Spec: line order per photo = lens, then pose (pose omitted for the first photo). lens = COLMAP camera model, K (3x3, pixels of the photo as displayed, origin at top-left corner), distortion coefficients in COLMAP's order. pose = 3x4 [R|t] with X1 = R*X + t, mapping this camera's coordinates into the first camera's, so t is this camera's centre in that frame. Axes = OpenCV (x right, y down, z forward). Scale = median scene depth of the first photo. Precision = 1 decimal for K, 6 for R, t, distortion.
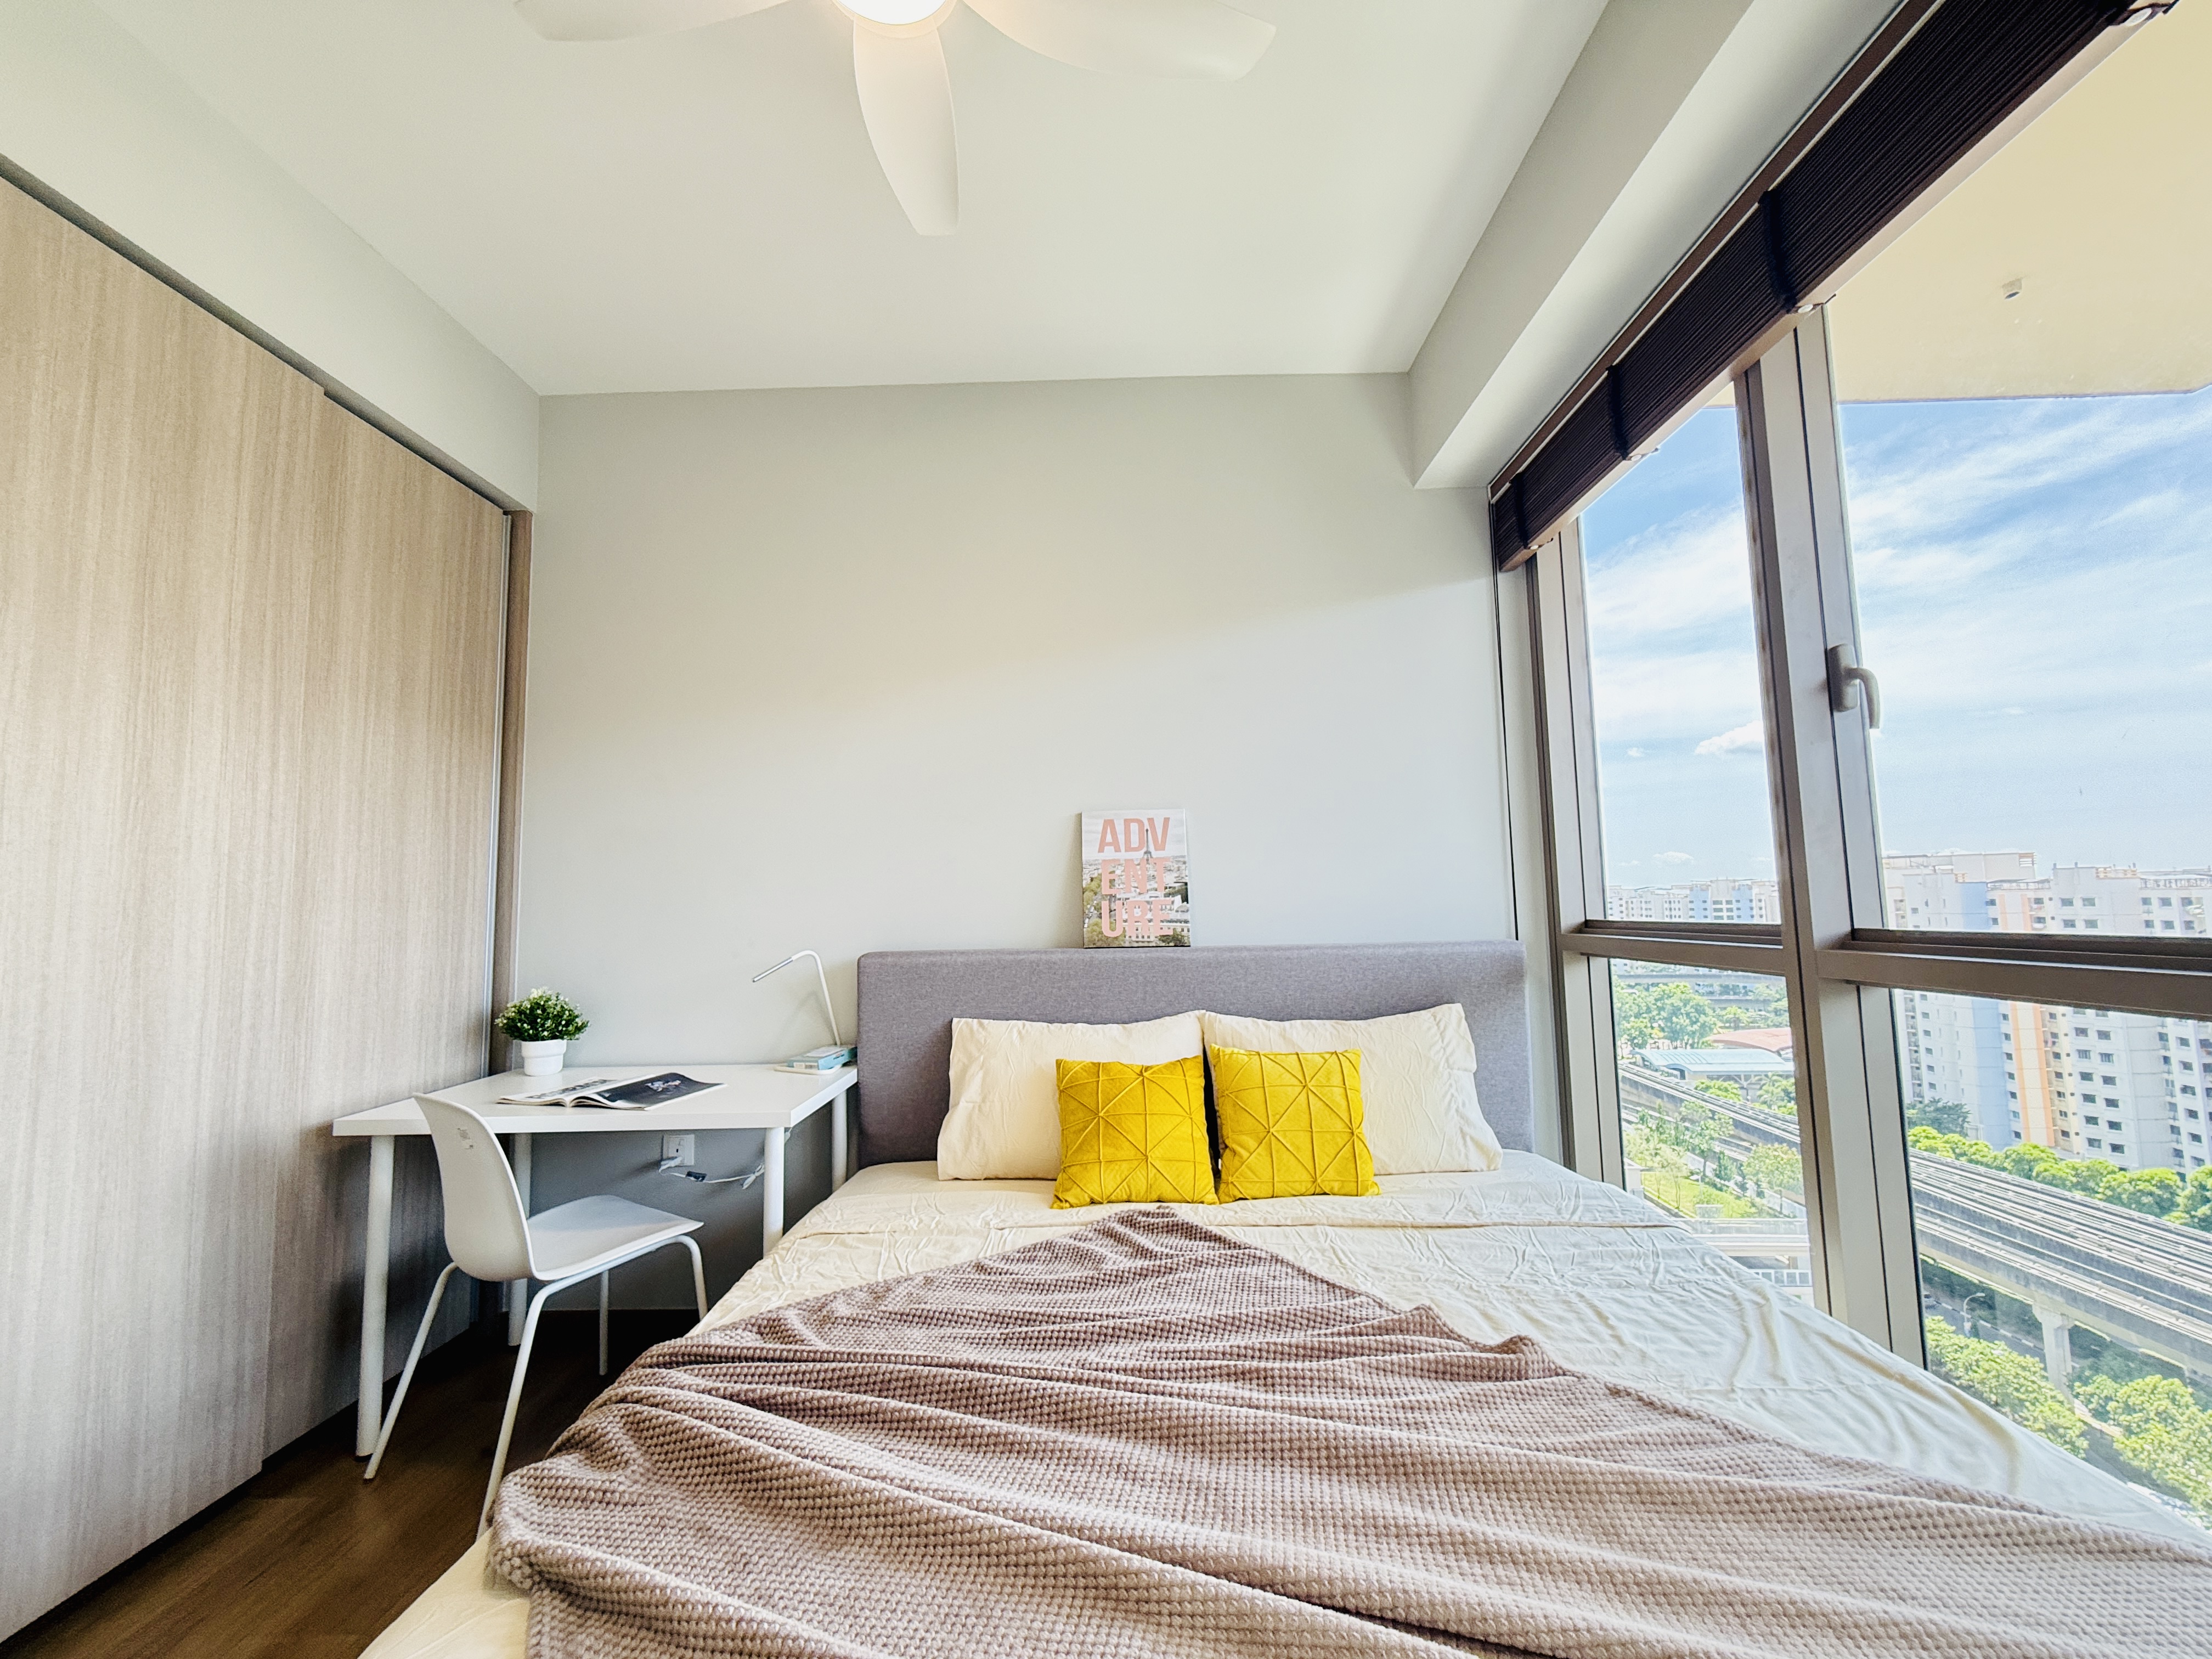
lens RADIAL K [[880.0, 0, 1110.9], [0, 880.0, 828.1], [0, 0, 1]] dist [0.000727, 0.000122]
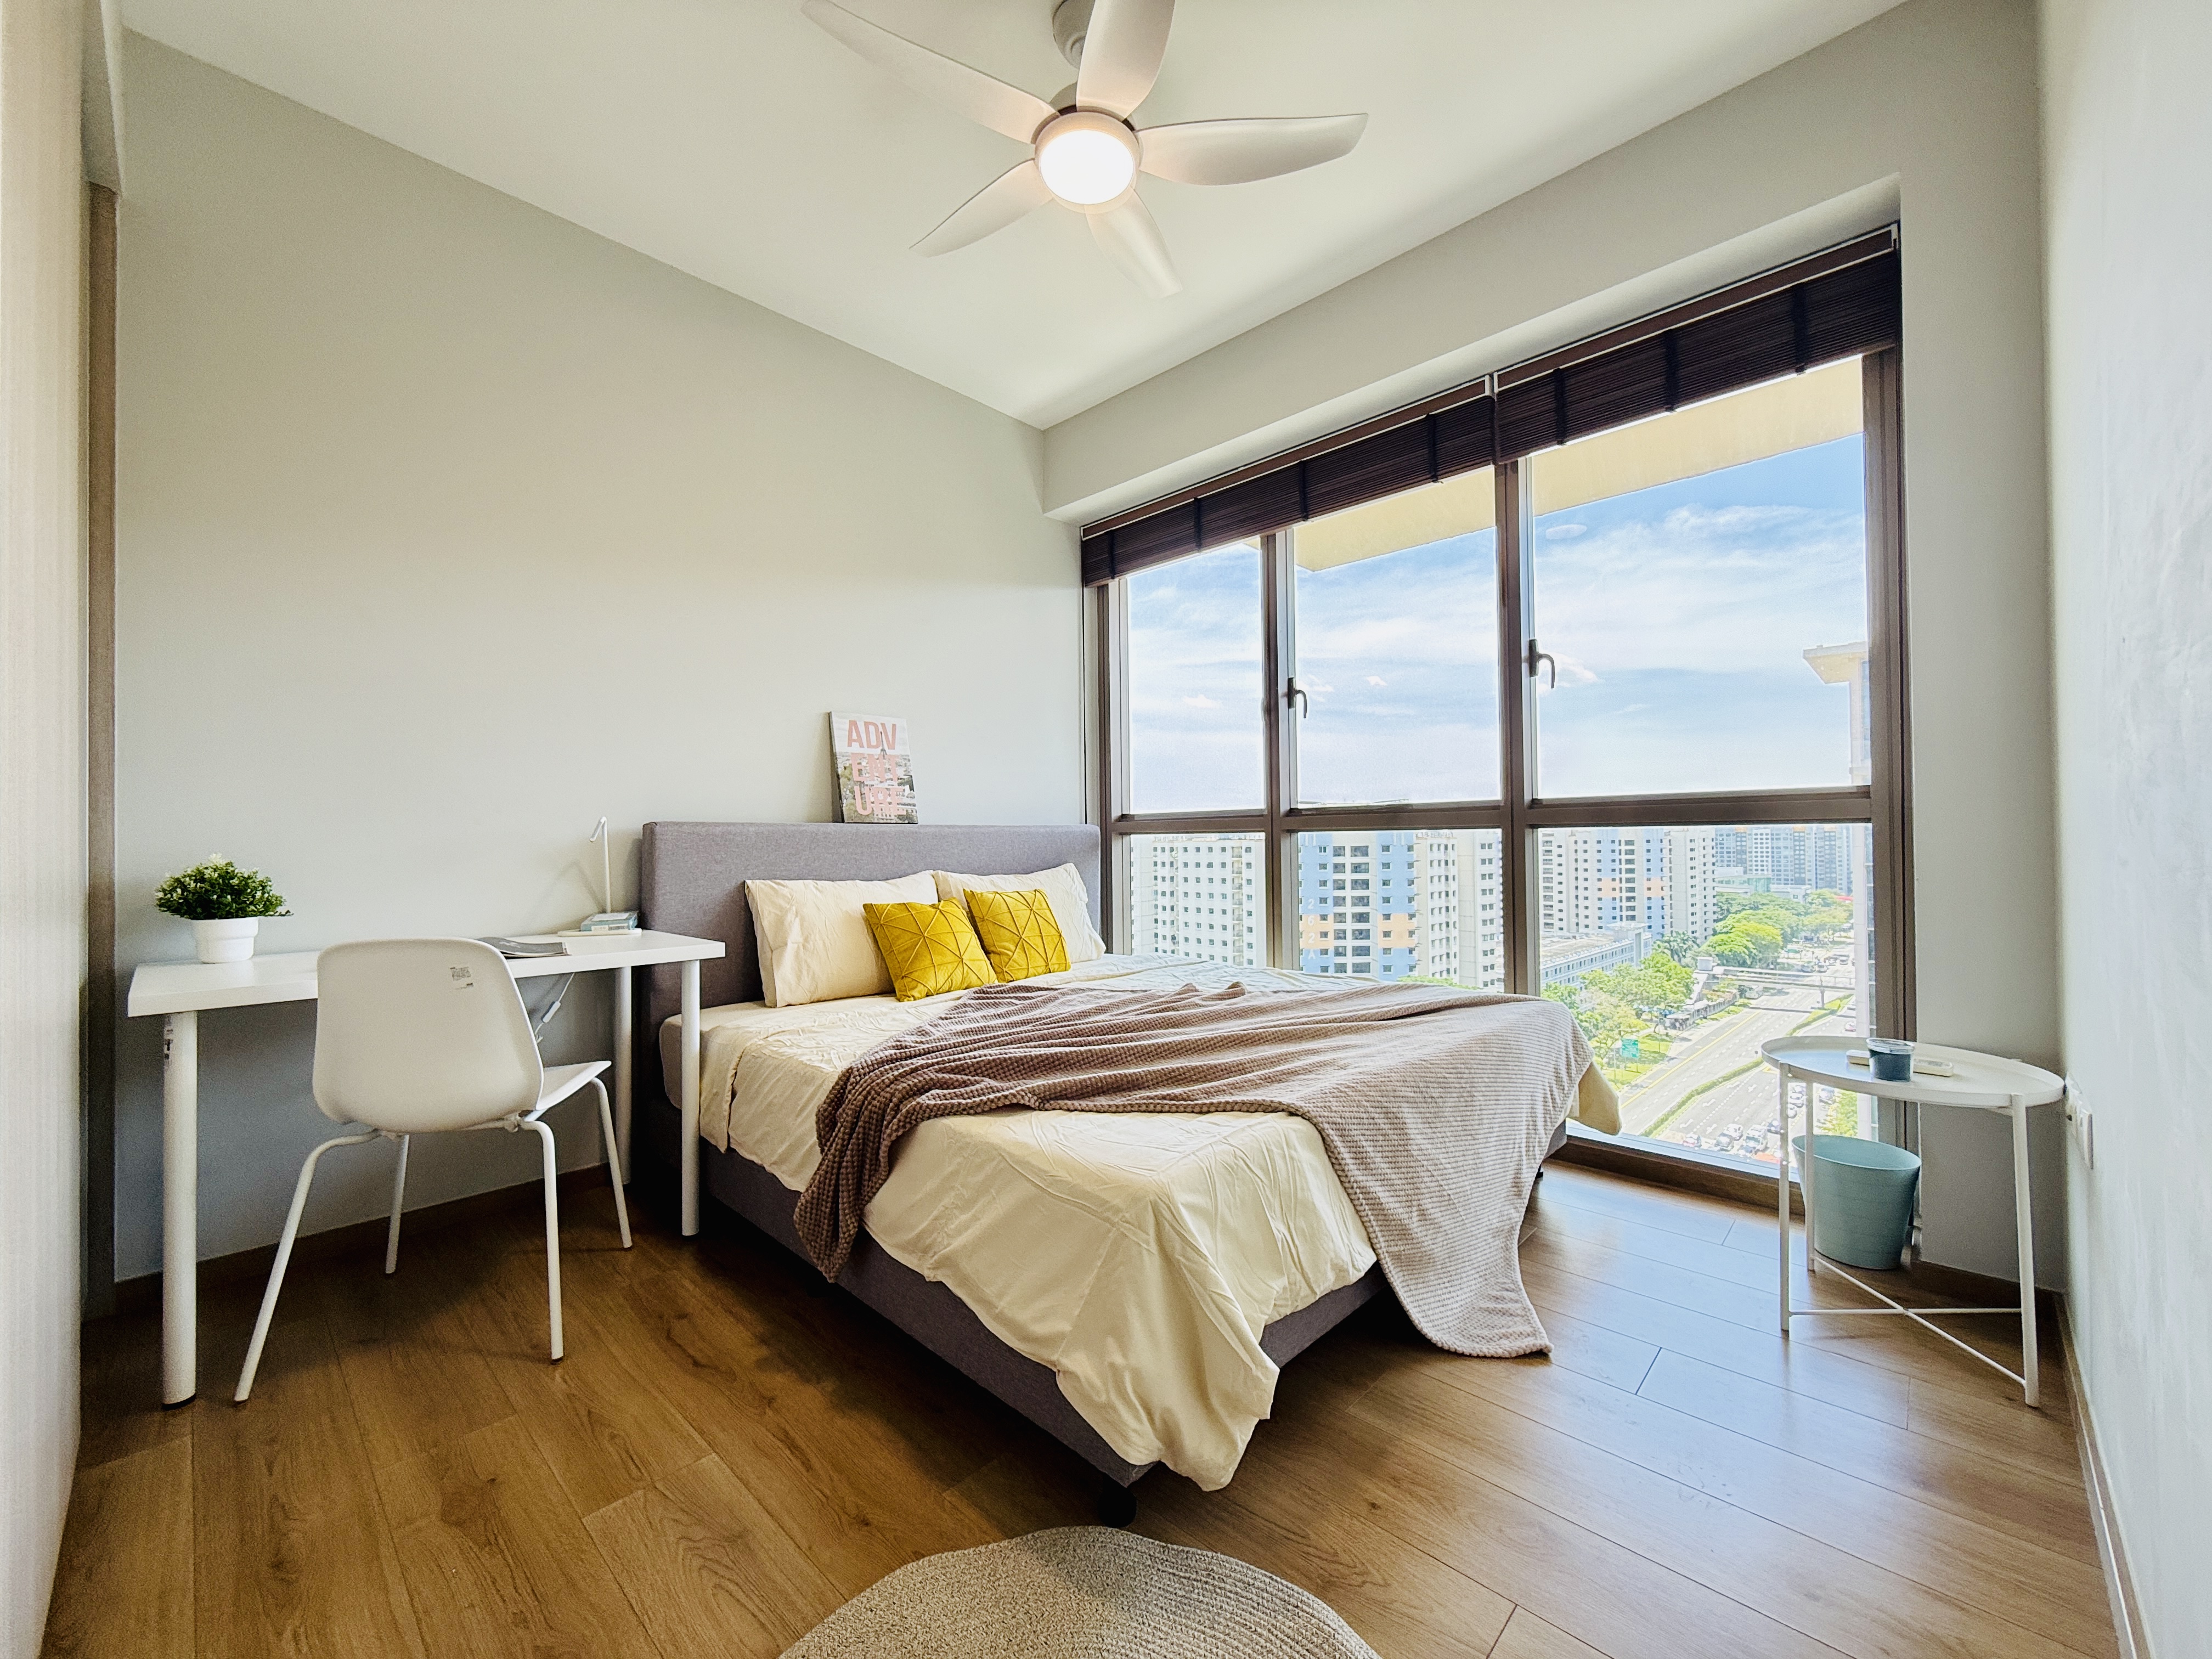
lens RADIAL K [[880.0, 0, 1110.9], [0, 880.0, 828.1], [0, 0, 1]] dist [0.000727, 0.000122]
pose [[0.682404, 0.023702, 0.730591, -0.710576], [-0.067937, 0.997205, 0.031105, 0.084355], [-0.727812, -0.070861, 0.682106, -0.116321]]
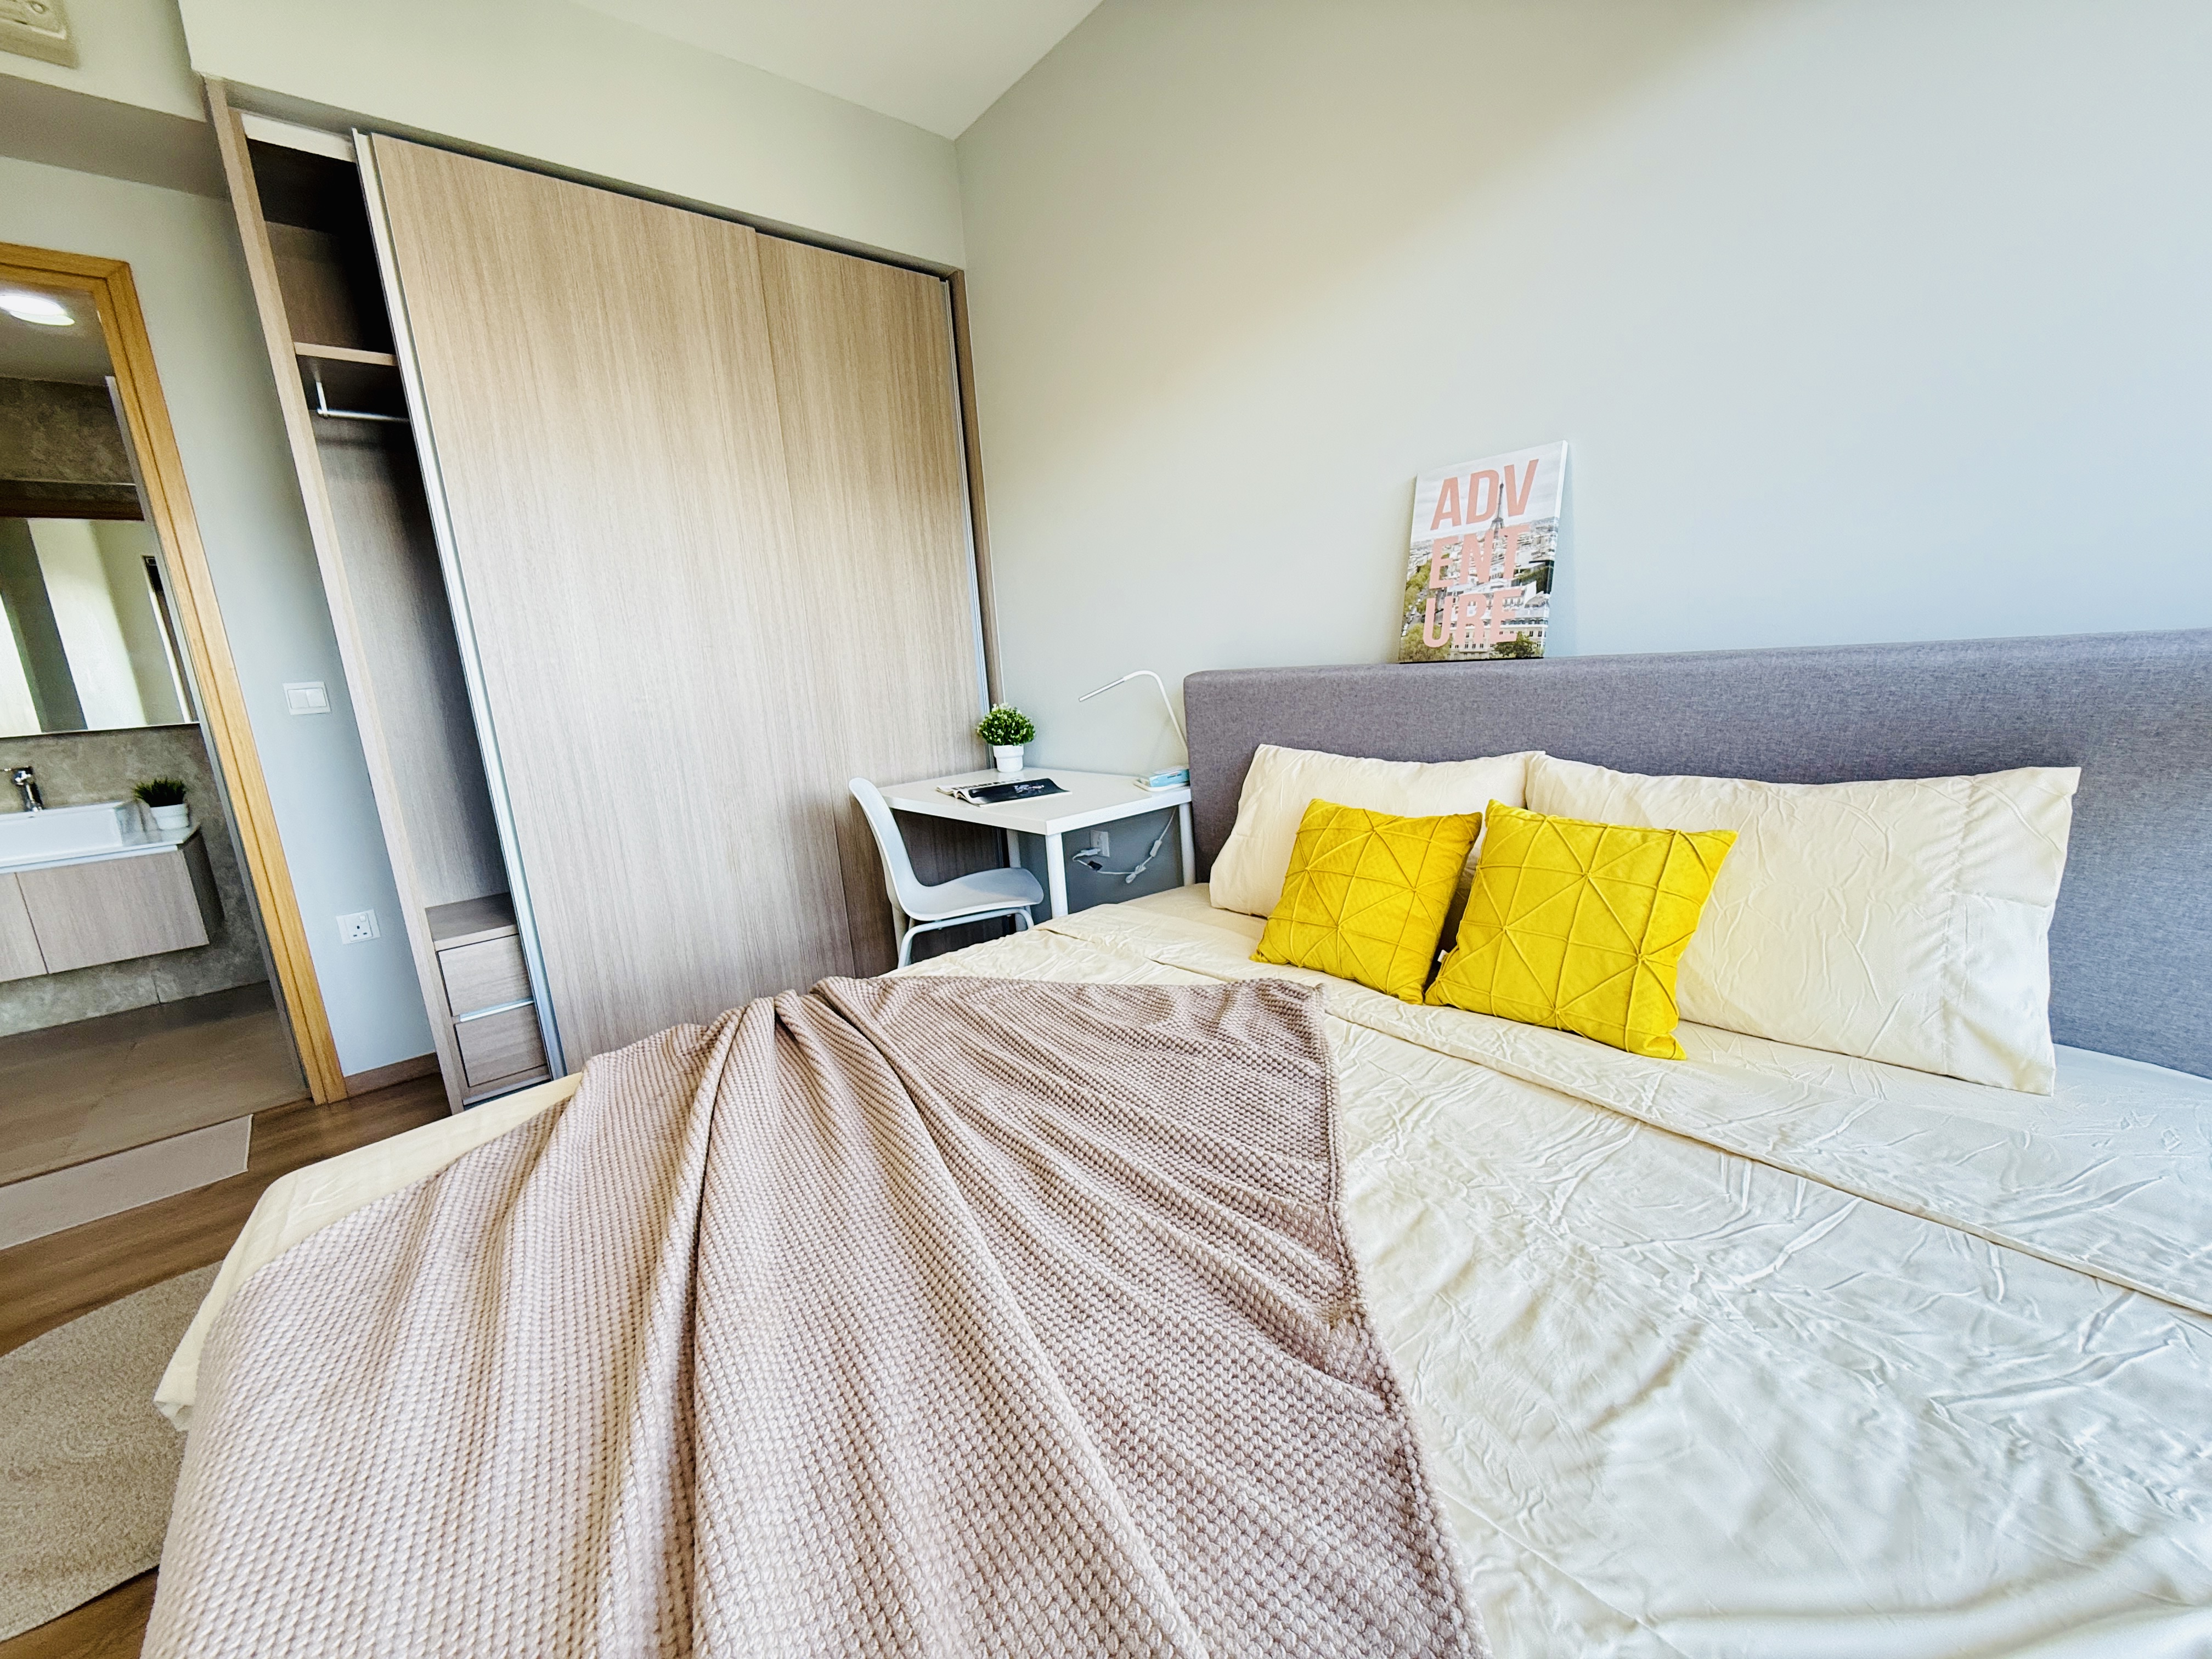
lens RADIAL K [[880.0, 0, 1110.9], [0, 880.0, 828.1], [0, 0, 1]] dist [0.000727, 0.000122]
pose [[0.666216, 0.120237, -0.736002, 0.406067], [0.123451, 0.955521, 0.267844, 0.038897], [0.735470, -0.269302, 0.621740, 0.311831]]
